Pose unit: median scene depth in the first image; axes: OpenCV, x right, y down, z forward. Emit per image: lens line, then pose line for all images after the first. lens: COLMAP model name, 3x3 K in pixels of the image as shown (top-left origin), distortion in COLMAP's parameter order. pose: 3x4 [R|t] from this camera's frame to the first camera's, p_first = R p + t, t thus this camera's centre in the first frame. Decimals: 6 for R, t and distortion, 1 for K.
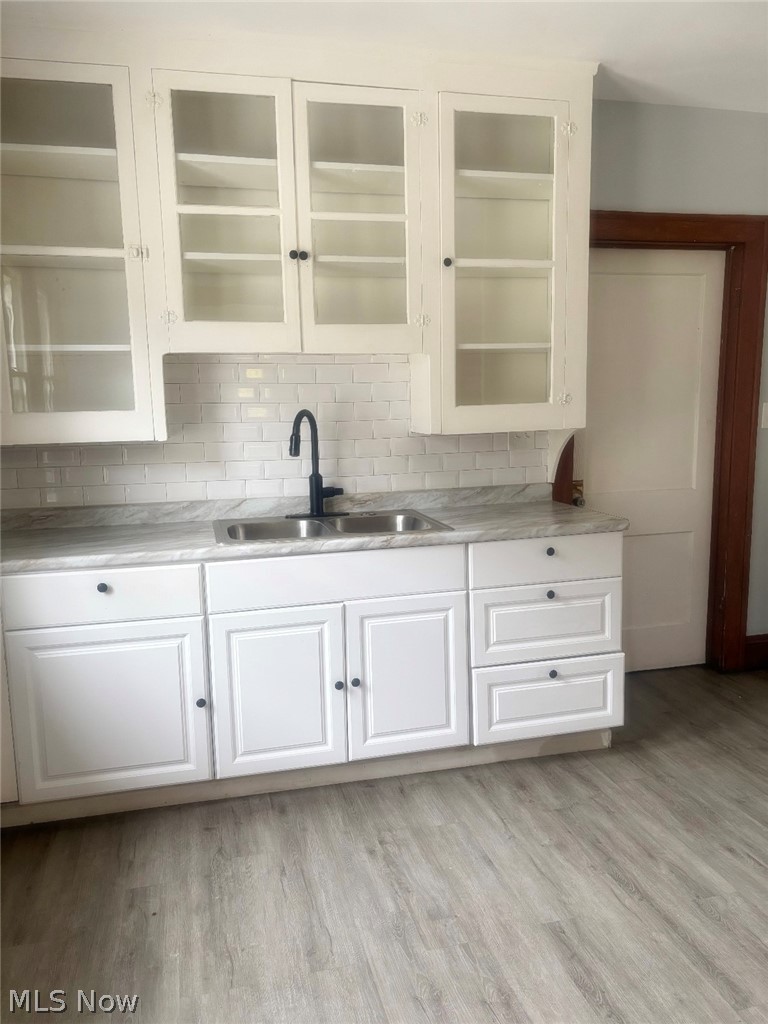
lens RADIAL K [[750.3, 0, 384.0], [0, 750.3, 512.0], [0, 0, 1]] dist [0.041697, -0.045252]
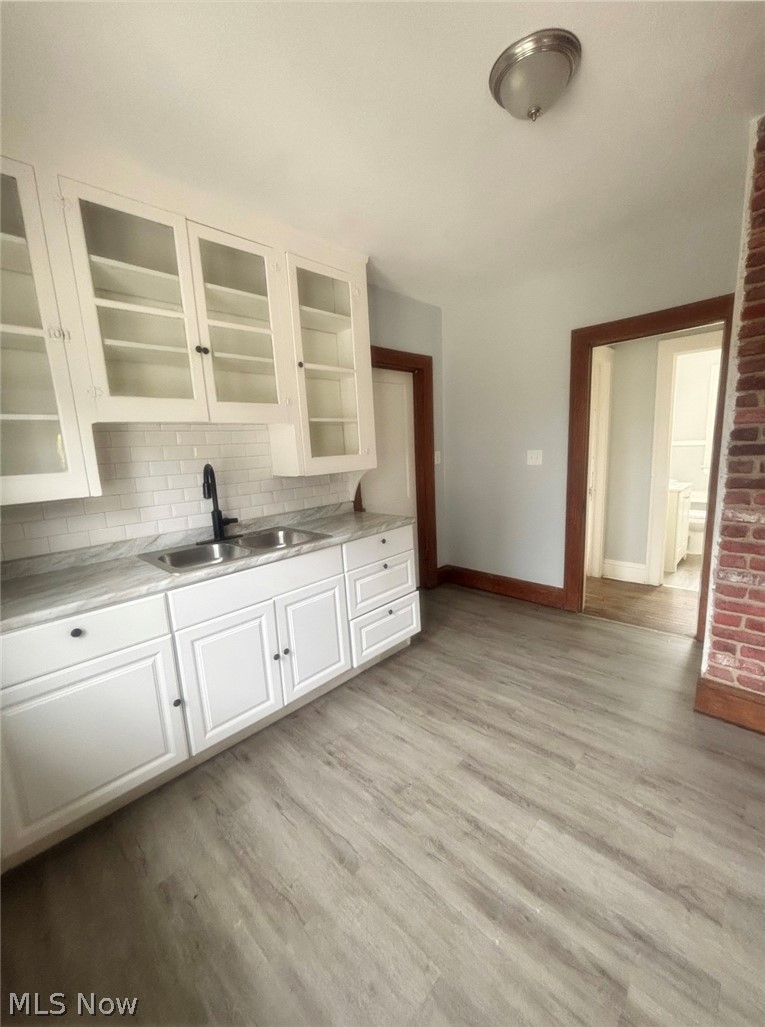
lens RADIAL K [[404.8, 0, 382.5], [0, 404.8, 513.5], [0, 0, 1]] dist [-0.000197, 0.000199]
pose [[0.853114, -0.109321, 0.510143, -0.240347], [0.110782, 0.993461, 0.027632, -0.035218], [-0.509828, 0.032941, 0.859646, 0.224631]]
